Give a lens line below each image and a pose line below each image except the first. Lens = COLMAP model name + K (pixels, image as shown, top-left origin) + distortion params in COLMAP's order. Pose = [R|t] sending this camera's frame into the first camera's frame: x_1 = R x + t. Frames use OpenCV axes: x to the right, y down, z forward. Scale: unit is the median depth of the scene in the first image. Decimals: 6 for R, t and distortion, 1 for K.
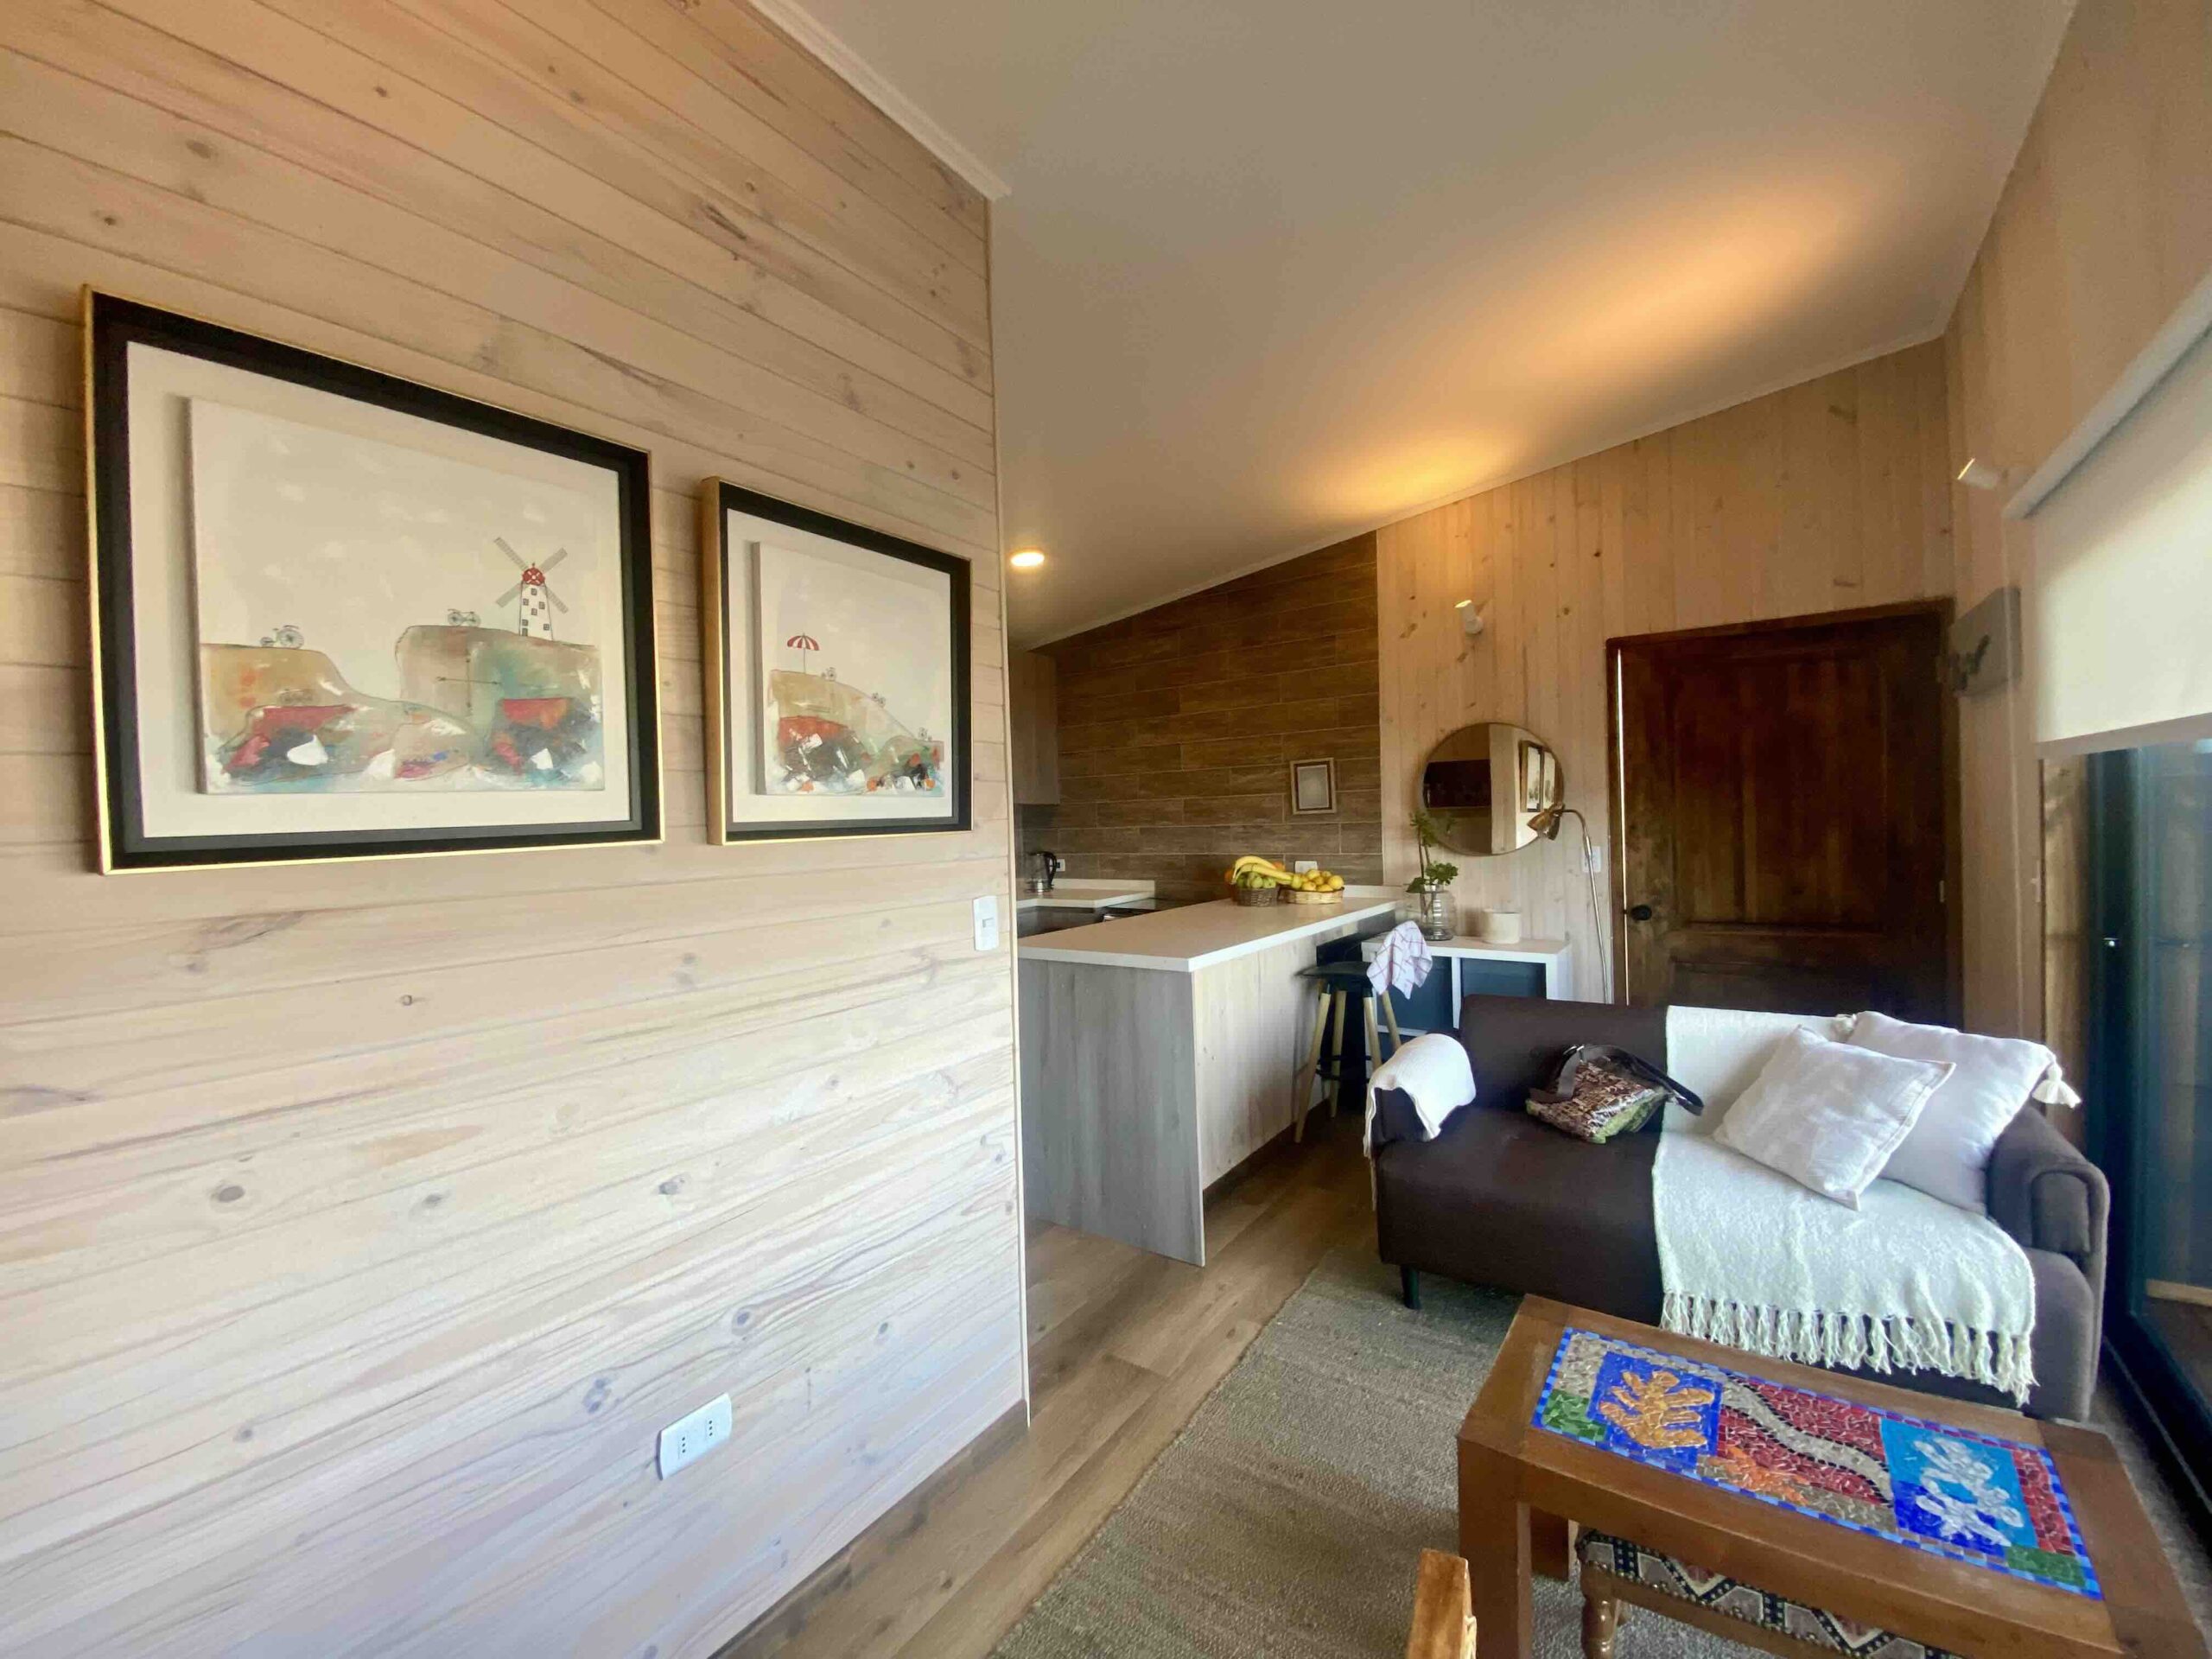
lens RADIAL K [[884.3, 0, 1106.0], [0, 884.3, 829.5], [0, 0, 1]] dist [0.001715, -0.009874]
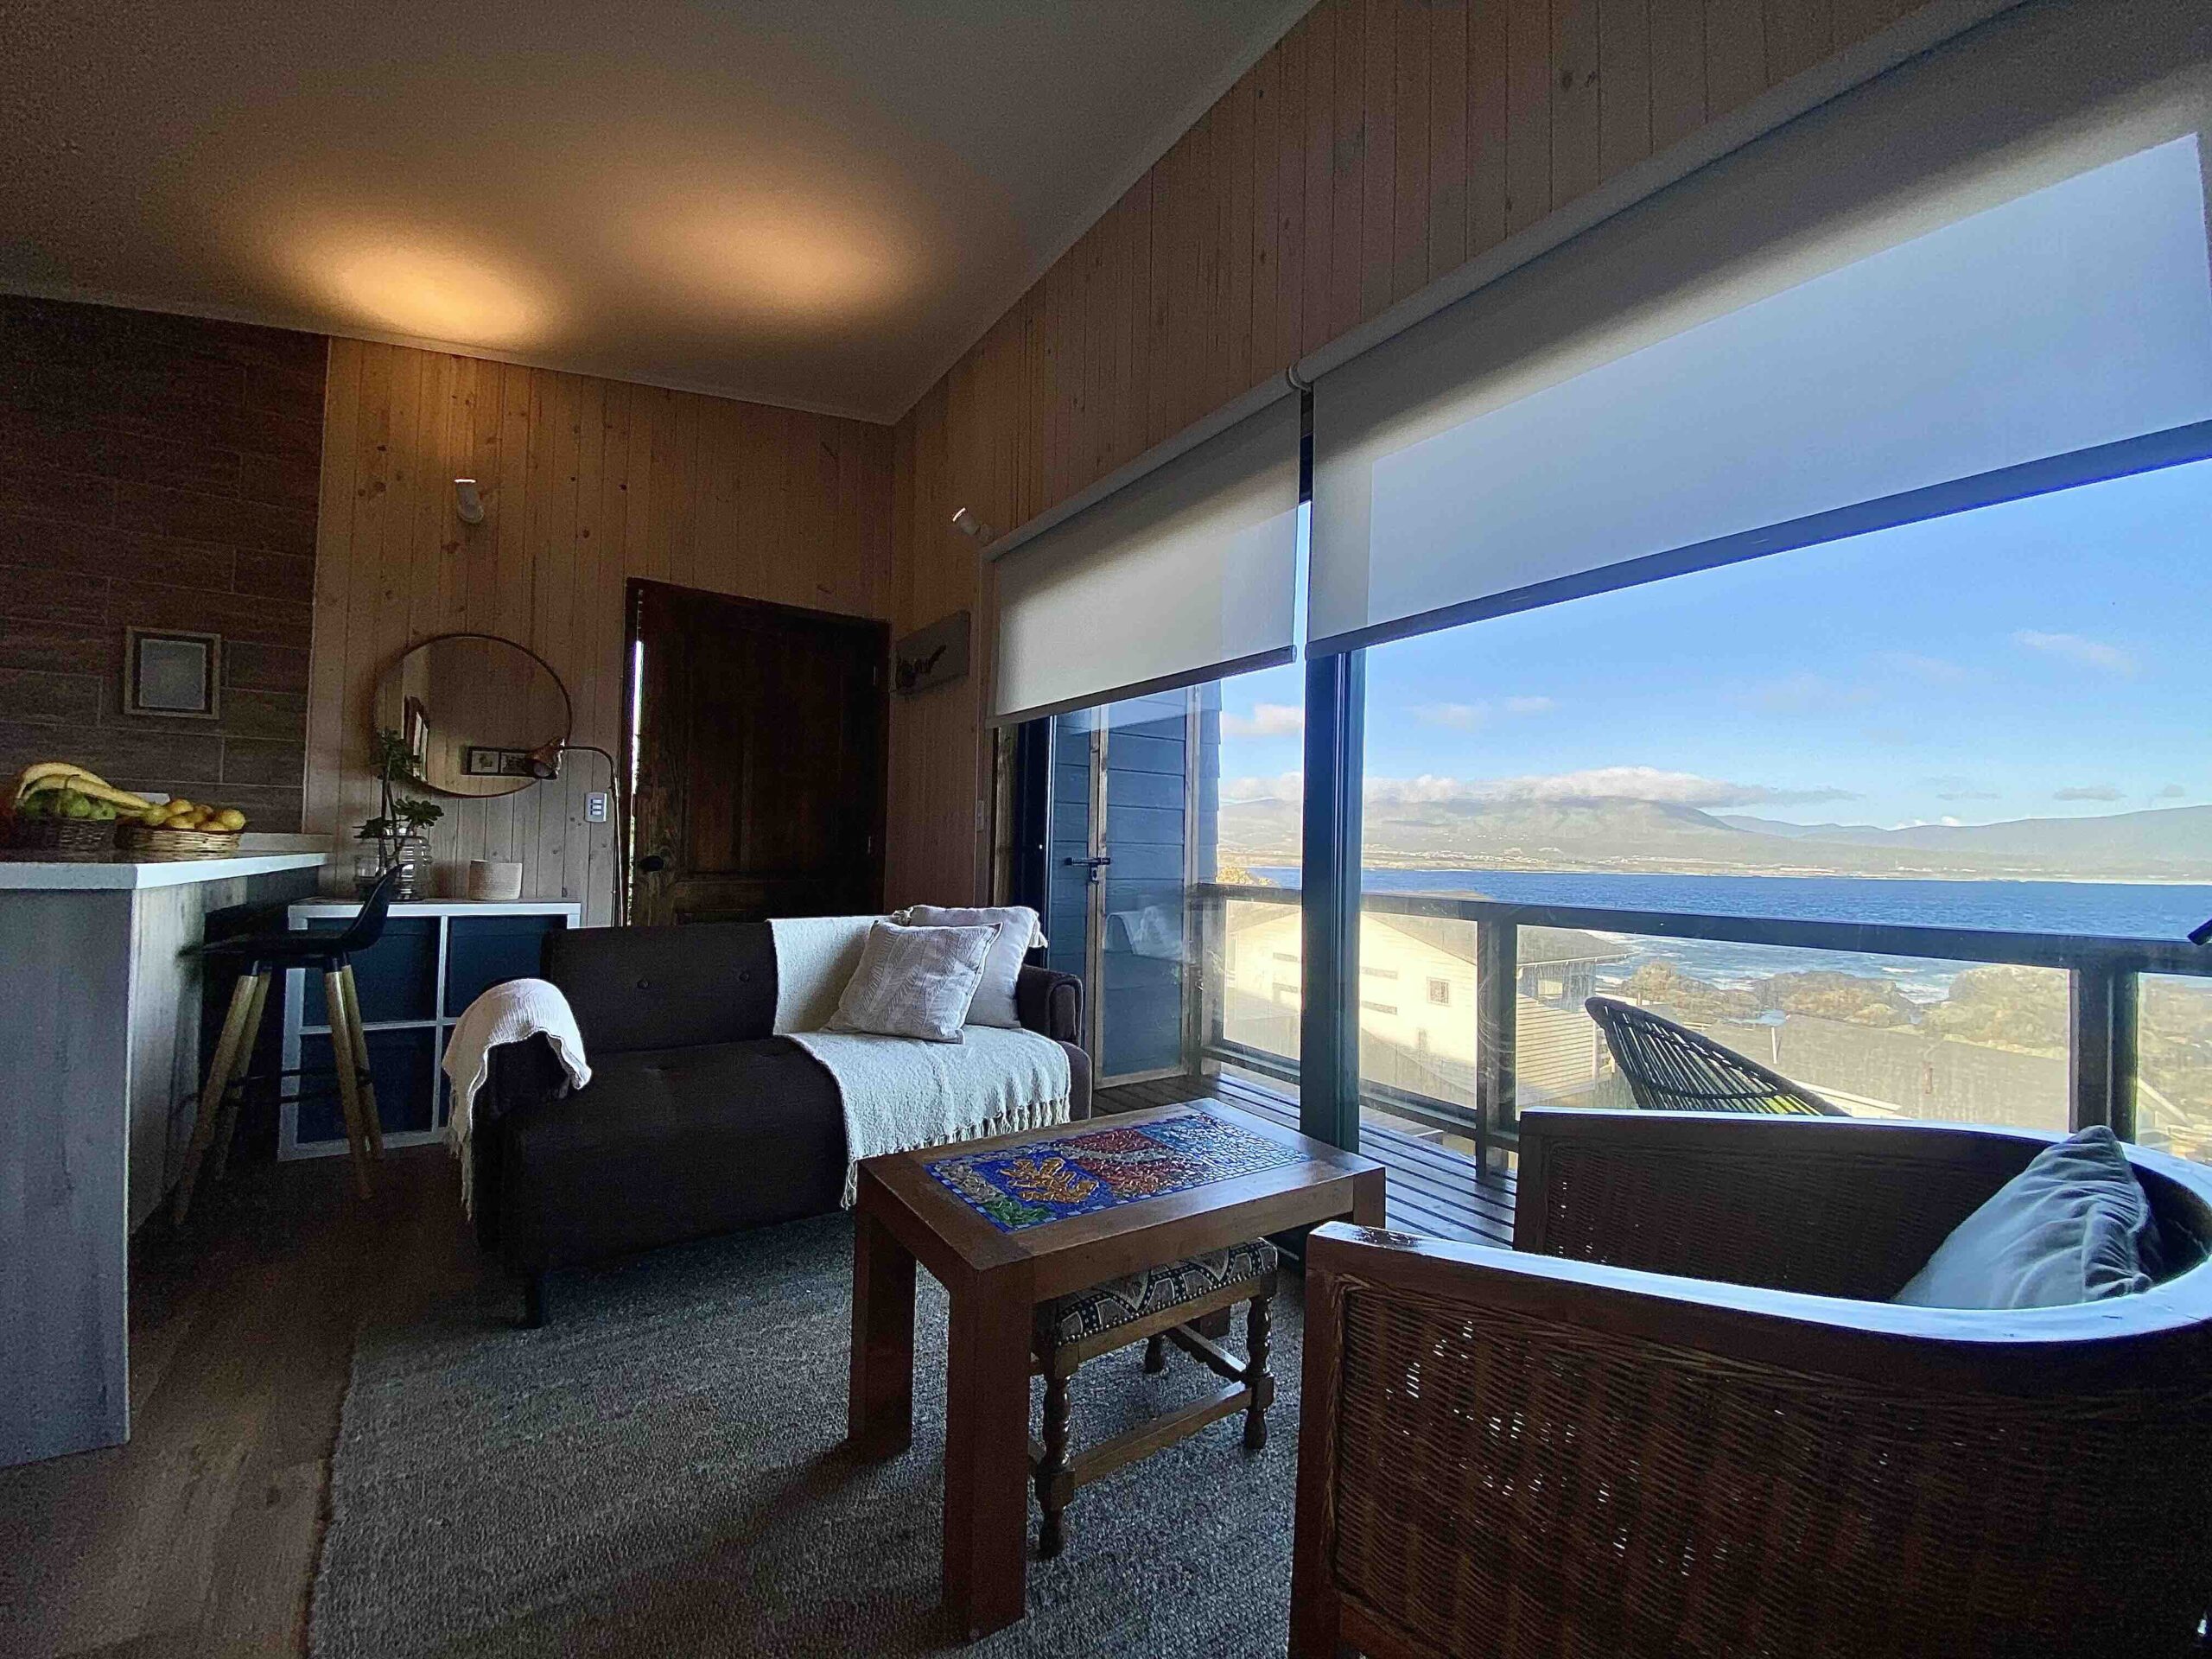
lens RADIAL K [[895.9, 0, 1099.8], [0, 895.9, 825.2], [0, 0, 1]] dist [0.009759, -0.014620]
pose [[0.351766, 0.065560, 0.933789, -0.122705], [-0.020483, 0.997845, -0.062341, 0.088385], [-0.935864, 0.002802, 0.352351, 0.164141]]
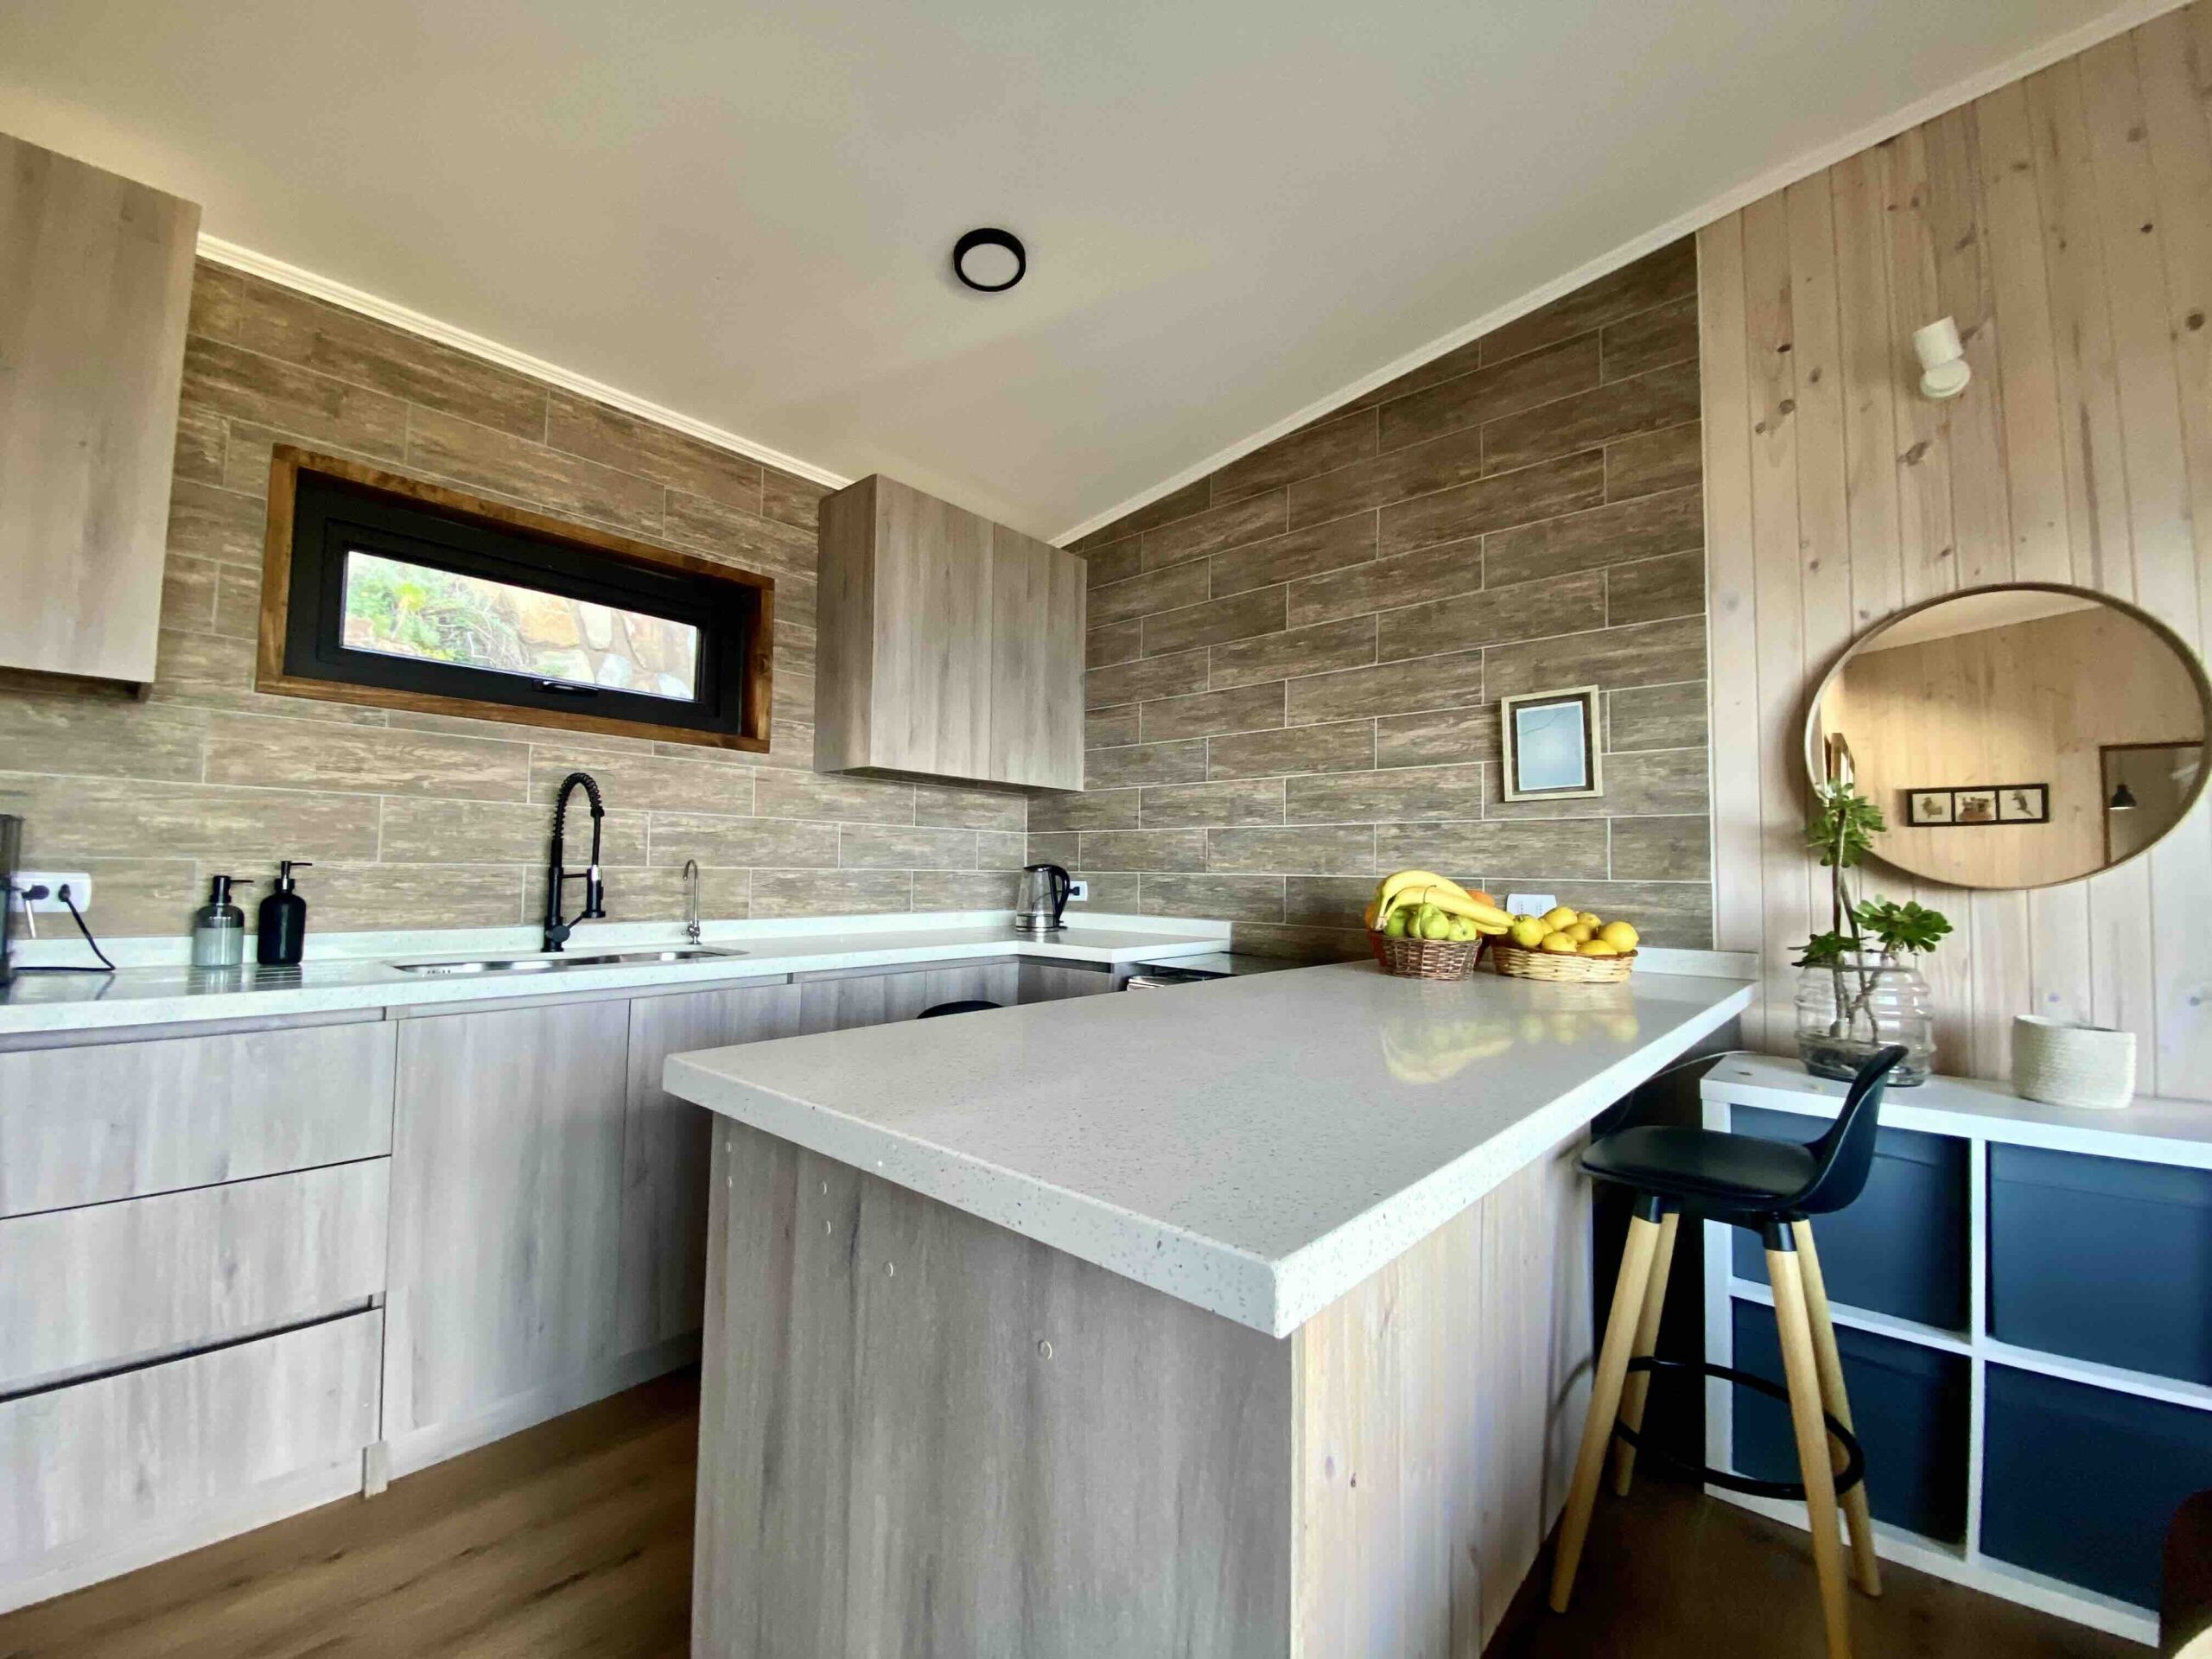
lens RADIAL K [[895.9, 0, 1099.8], [0, 895.9, 825.2], [0, 0, 1]] dist [0.009759, -0.014620]
pose [[0.992189, 0.039296, -0.118395, 0.043873], [-0.047045, 0.996880, -0.063385, 0.042832], [0.115535, 0.068460, 0.990941, 0.483890]]
